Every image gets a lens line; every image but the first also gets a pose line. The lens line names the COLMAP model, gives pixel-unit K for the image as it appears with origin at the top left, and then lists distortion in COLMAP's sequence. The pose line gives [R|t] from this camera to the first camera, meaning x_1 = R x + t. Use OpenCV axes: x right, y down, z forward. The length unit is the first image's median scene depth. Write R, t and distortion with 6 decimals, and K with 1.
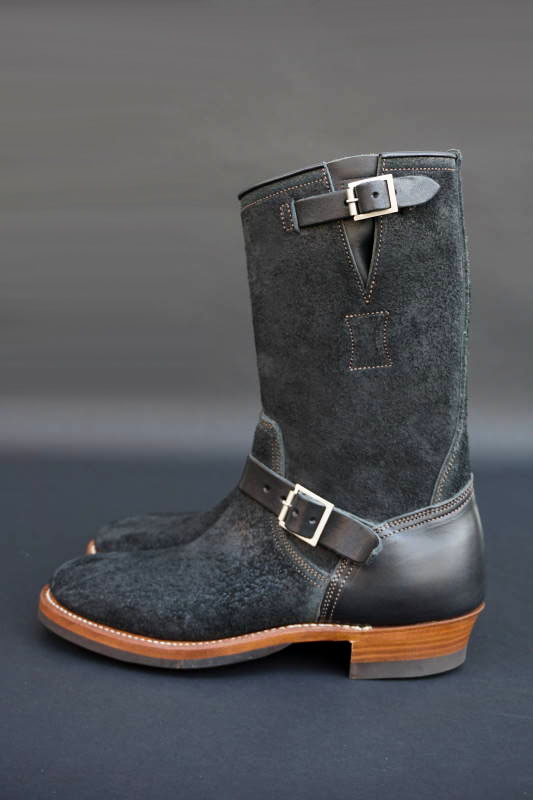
lens RADIAL K [[1050.5, 0, 264.1], [0, 1050.5, 398.9], [0, 0, 1]] dist [-0.007967, 0.000000]
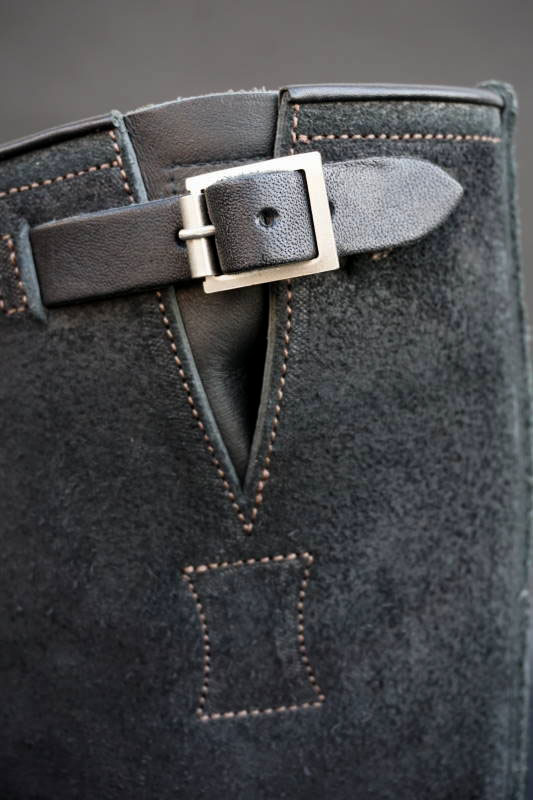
lens RADIAL K [[1397.1, 0, 263.9], [0, 1397.1, 399.4], [0, 0, 1]] dist [0.026590, 0.000000]
pose [[0.996571, -0.000910, 0.082732, 0.063894], [0.003152, 0.999631, -0.026969, -0.117124], [-0.082677, 0.027137, 0.996207, 0.533206]]
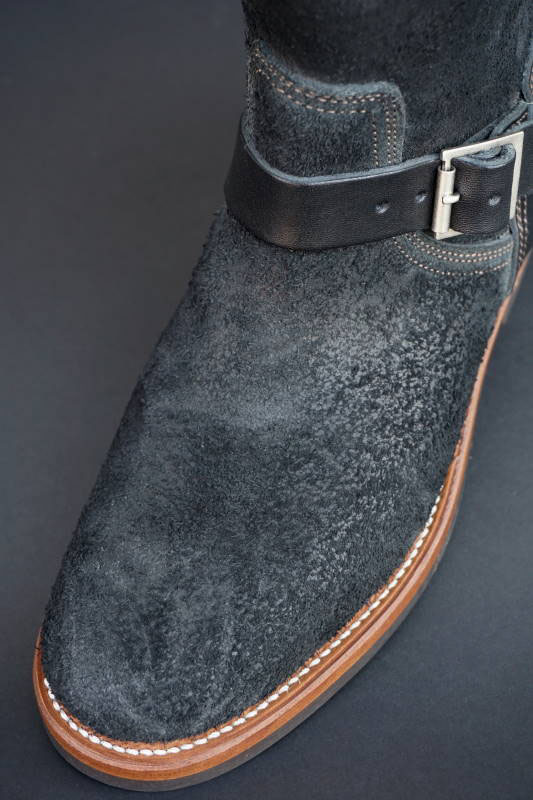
lens RADIAL K [[1307.2, 0, 266.3], [0, 1307.2, 400.3], [0, 0, 1]] dist [0.016712, 0.000000]
pose [[0.361011, -0.798722, 0.481368, -0.367009], [0.284598, 0.585915, 0.758754, -0.317337], [-0.888074, -0.136922, 0.438837, 0.821742]]
